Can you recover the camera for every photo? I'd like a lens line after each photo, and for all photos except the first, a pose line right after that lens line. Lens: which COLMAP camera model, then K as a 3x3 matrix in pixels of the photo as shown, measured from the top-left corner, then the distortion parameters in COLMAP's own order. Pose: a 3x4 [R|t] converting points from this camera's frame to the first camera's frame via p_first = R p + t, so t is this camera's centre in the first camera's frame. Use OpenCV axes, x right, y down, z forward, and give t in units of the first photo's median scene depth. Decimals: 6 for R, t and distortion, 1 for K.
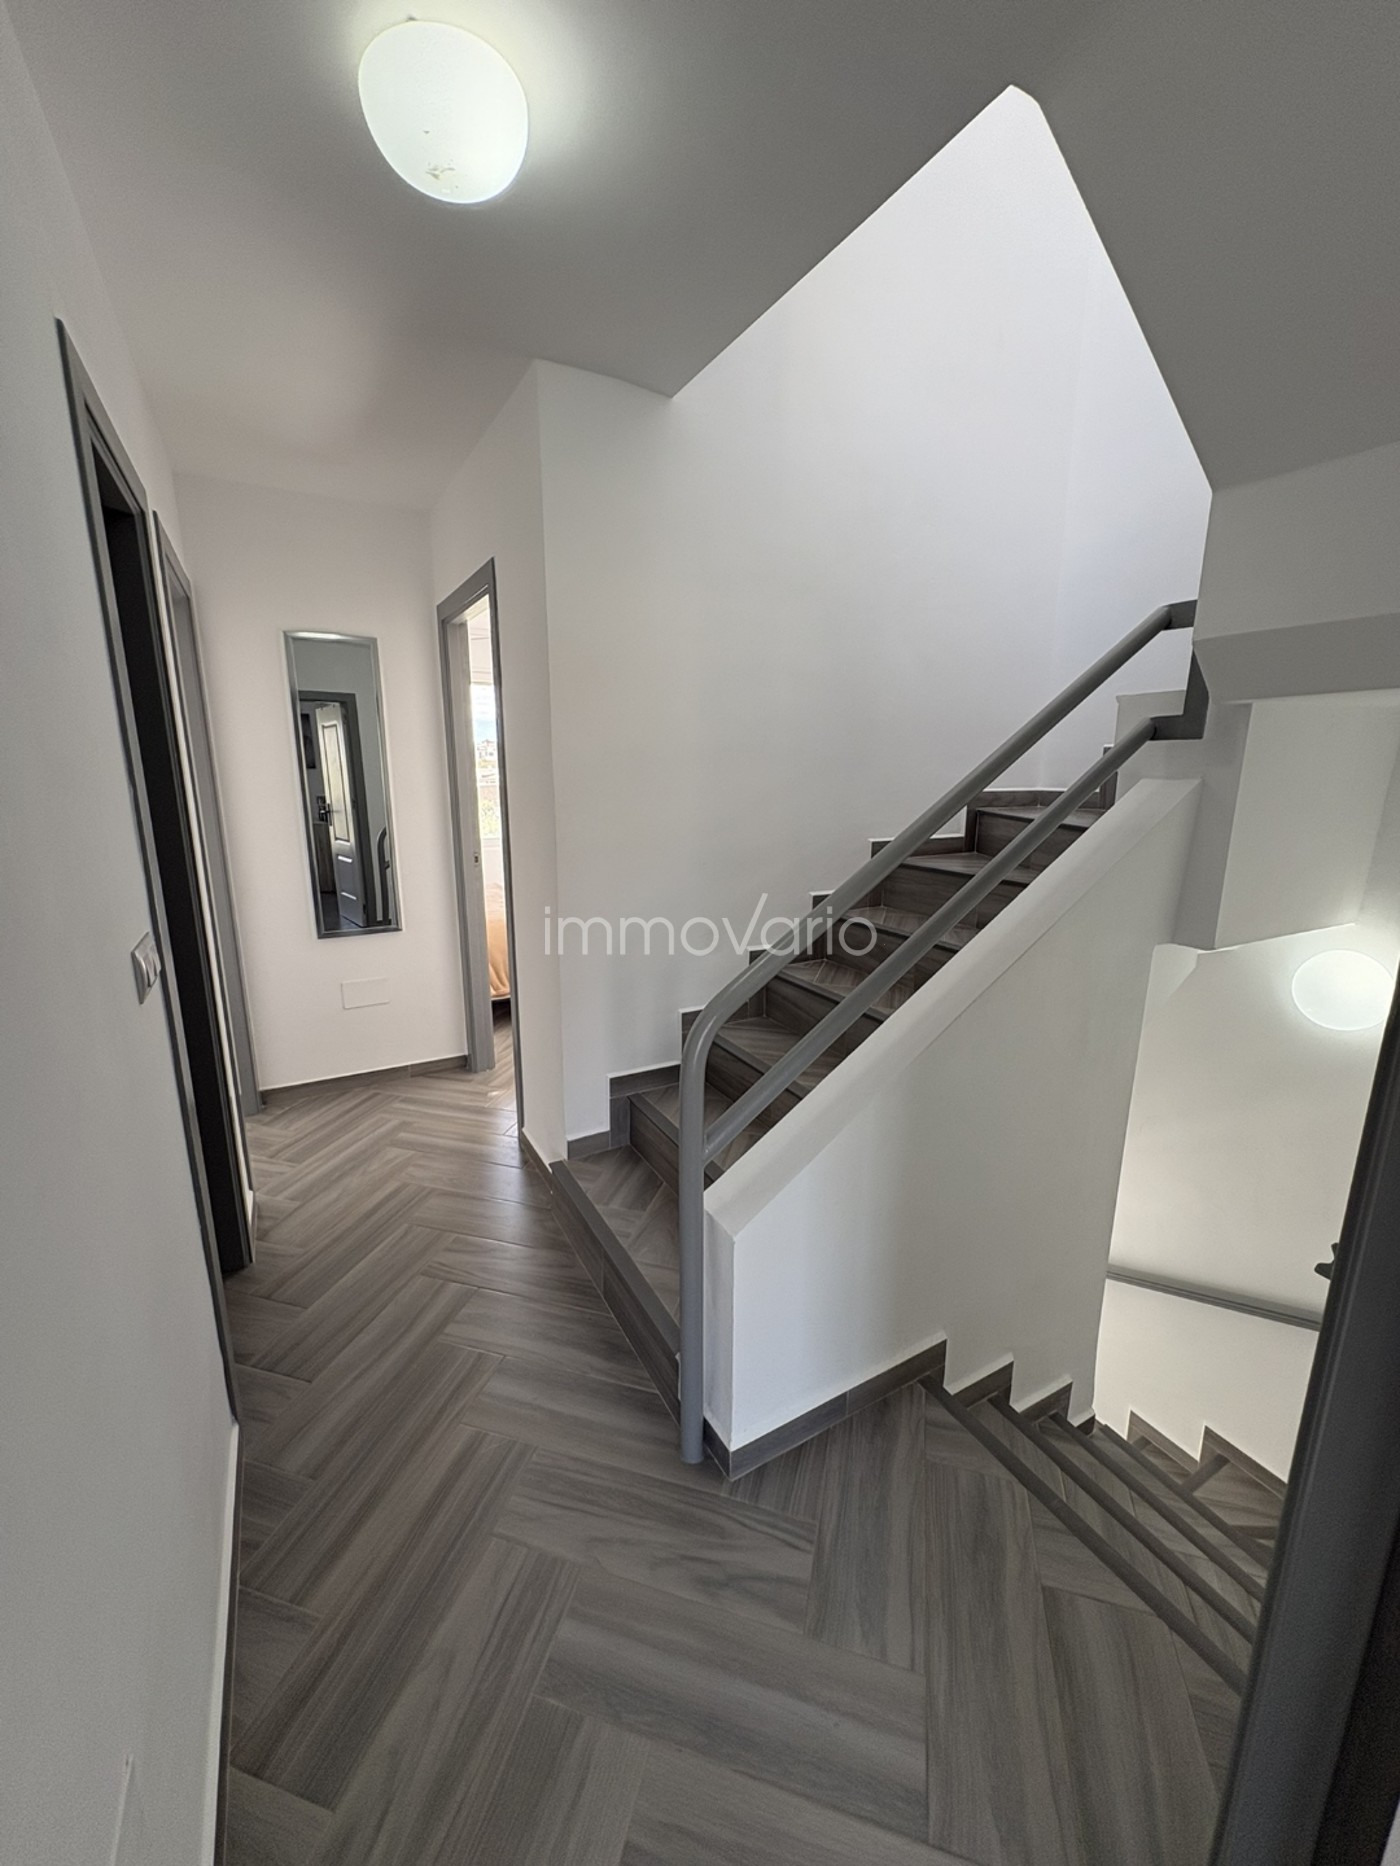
lens RADIAL K [[742.5, 0, 704.9], [0, 742.5, 934.0], [0, 0, 1]] dist [0.000757, 0.000426]
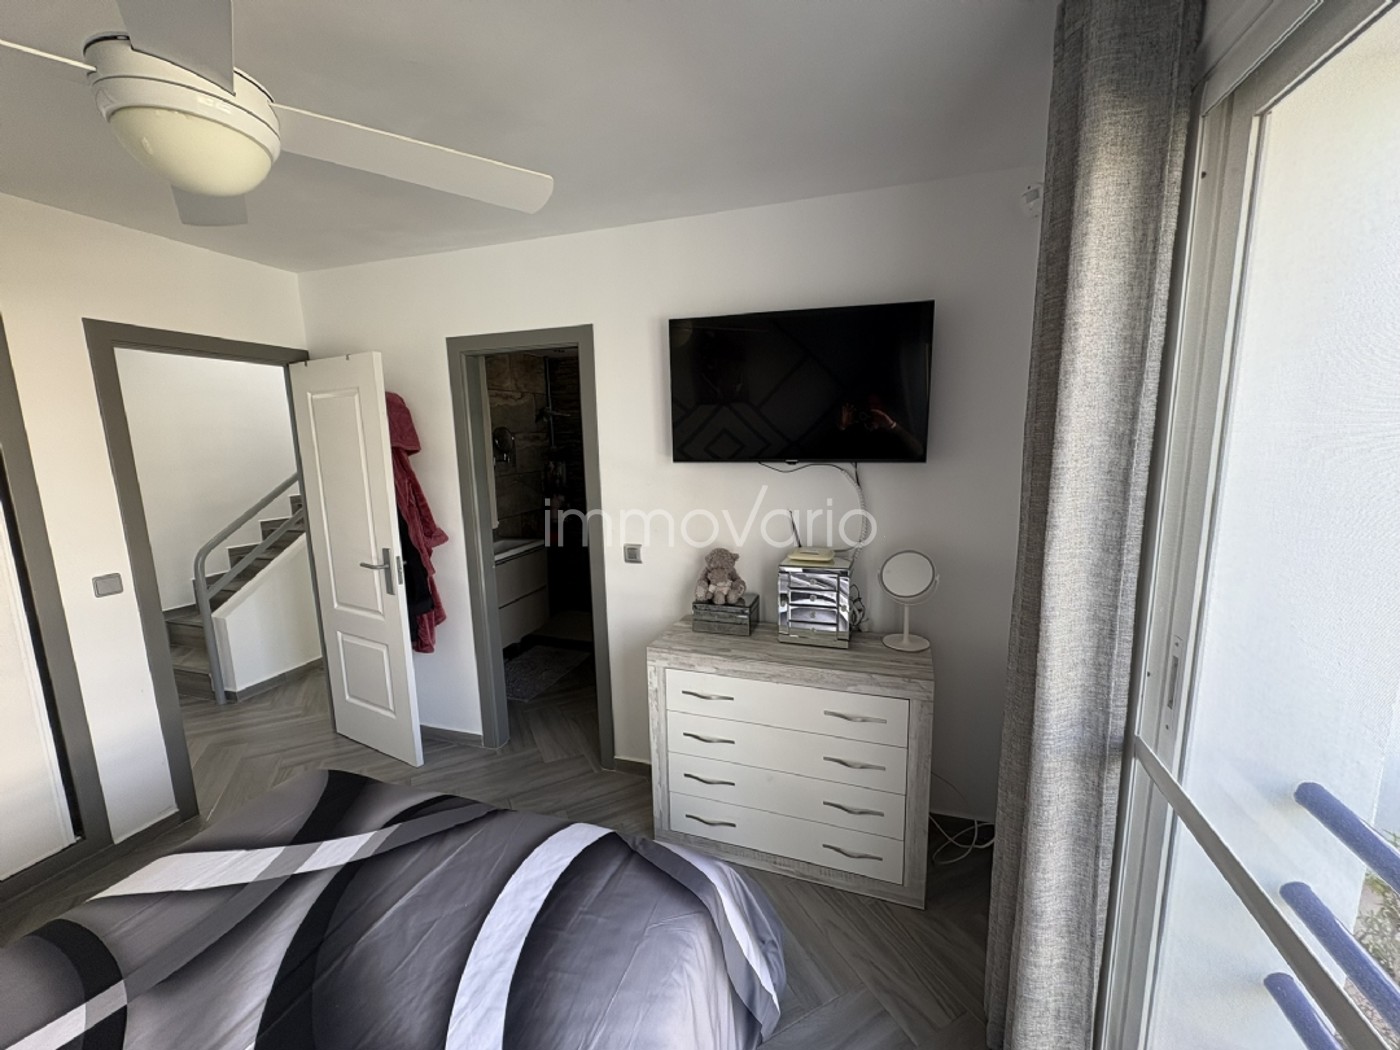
lens RADIAL K [[557.1, 0, 702.3], [0, 557.1, 522.7], [0, 0, 1]] dist [0.000757, 0.000426]
pose [[0.732929, -0.128044, 0.668146, -0.004447], [0.174386, 0.984674, -0.002590, 0.189044], [-0.657575, 0.118414, 0.744025, -1.174616]]
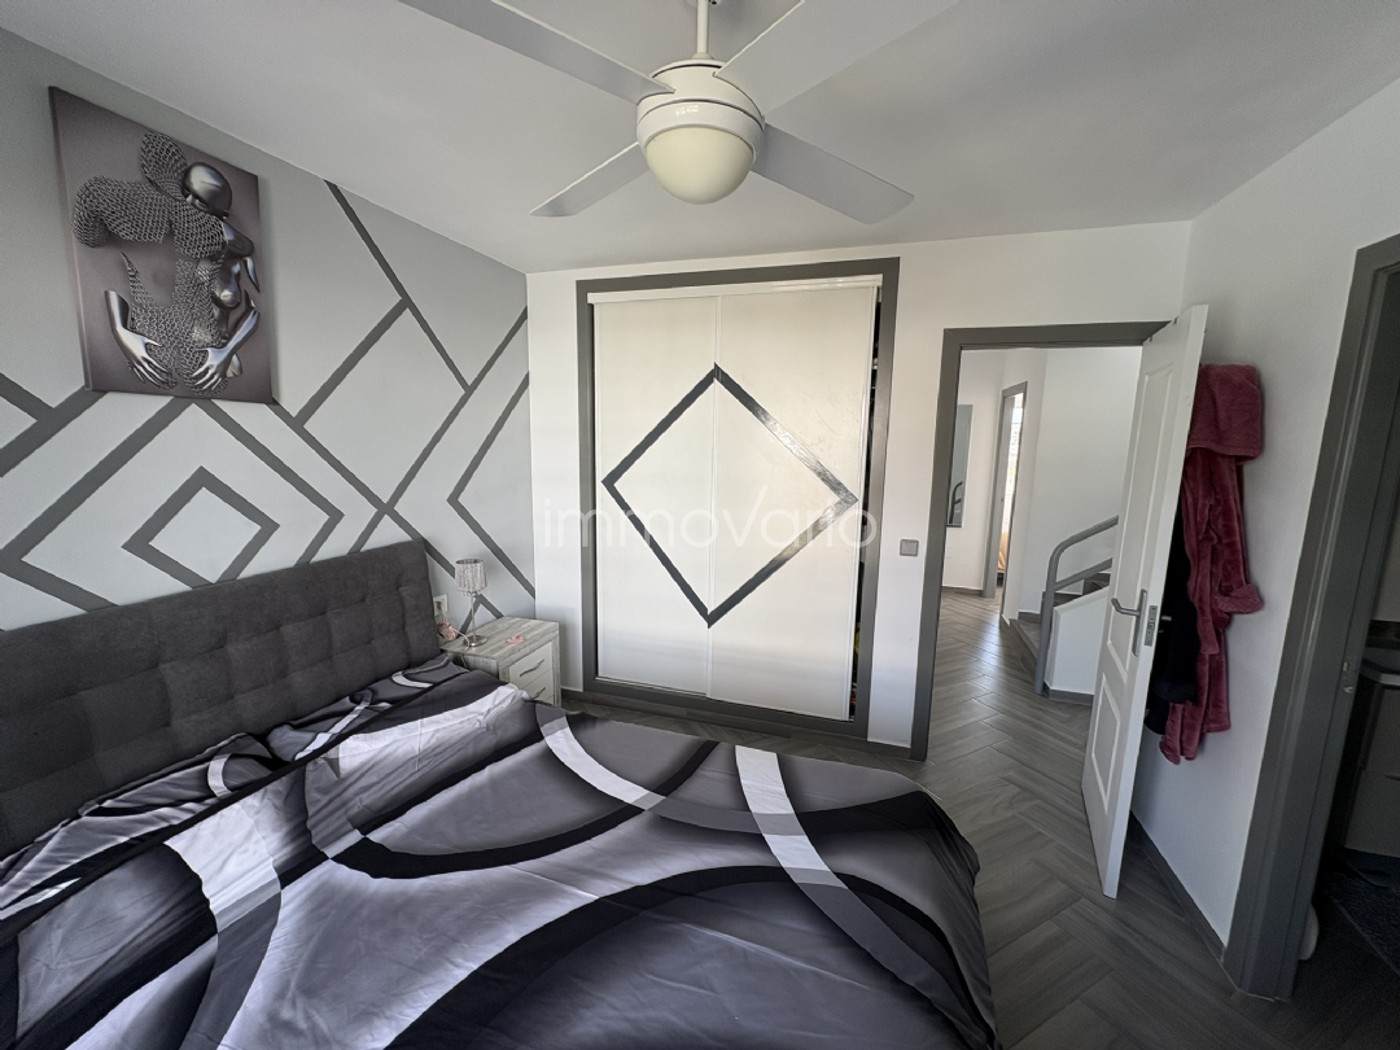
lens RADIAL K [[557.1, 0, 698.6], [0, 557.1, 523.2], [0, 0, 1]] dist [0.000757, 0.000426]
pose [[0.680293, 0.118736, -0.723259, 0.351190], [-0.171925, 0.985110, 0.000012, 0.148052], [0.712491, 0.124338, 0.690577, -0.961903]]
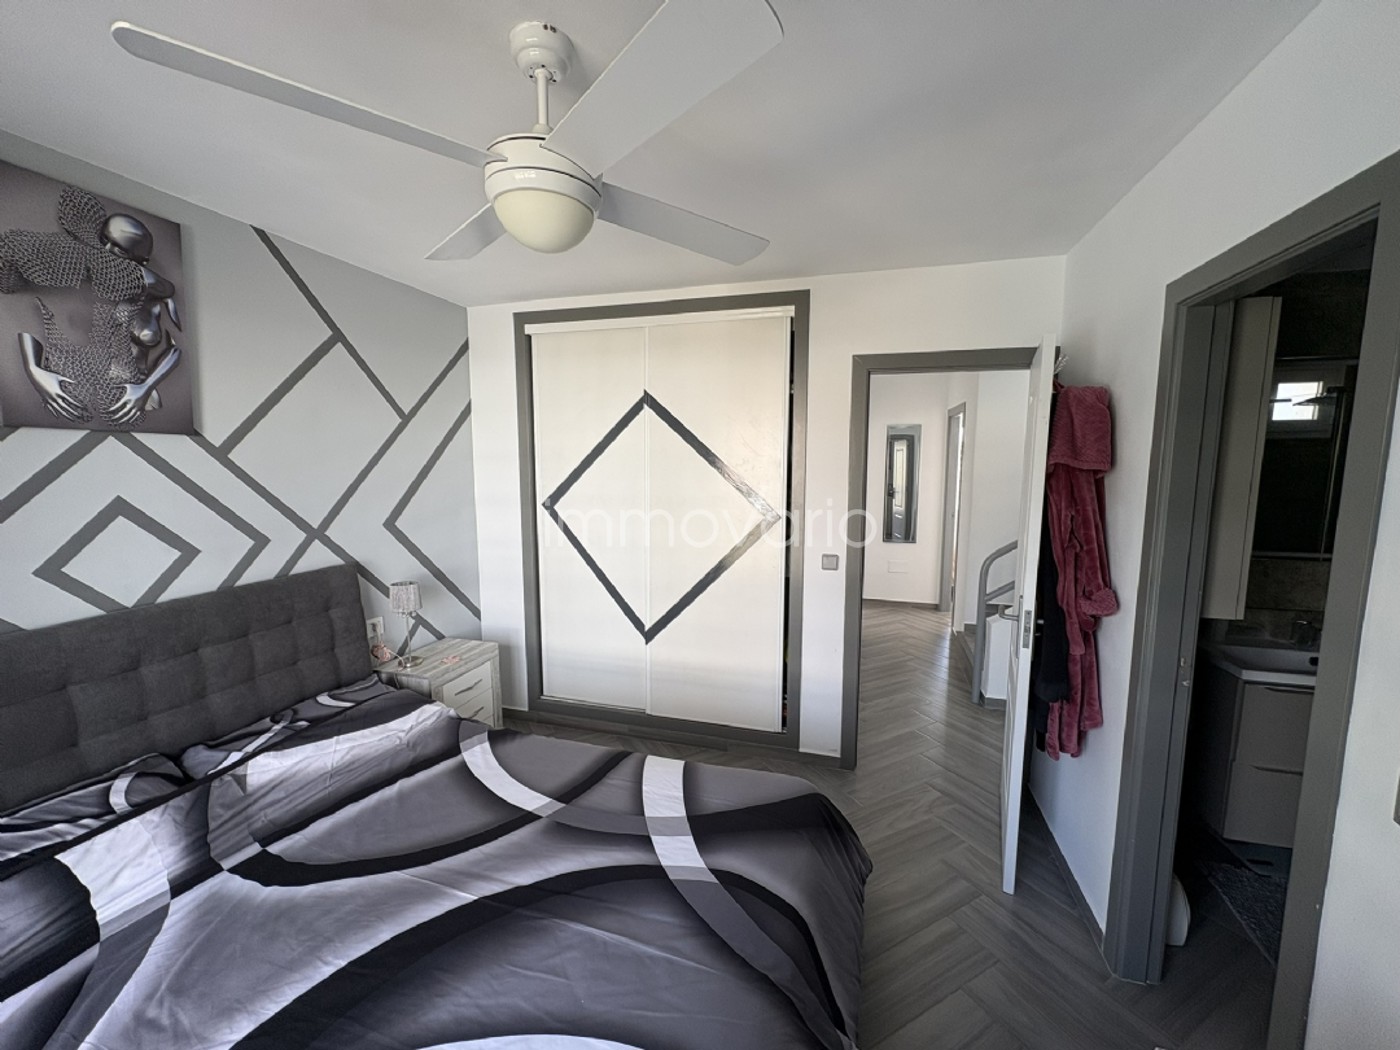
lens RADIAL K [[557.1, 0, 698.5], [0, 557.1, 523.6], [0, 0, 1]] dist [0.000757, 0.000426]
pose [[0.695669, 0.078514, -0.714059, 0.457750], [-0.153388, 0.987320, -0.040878, 0.135704], [0.701795, 0.137966, 0.698892, -0.910296]]
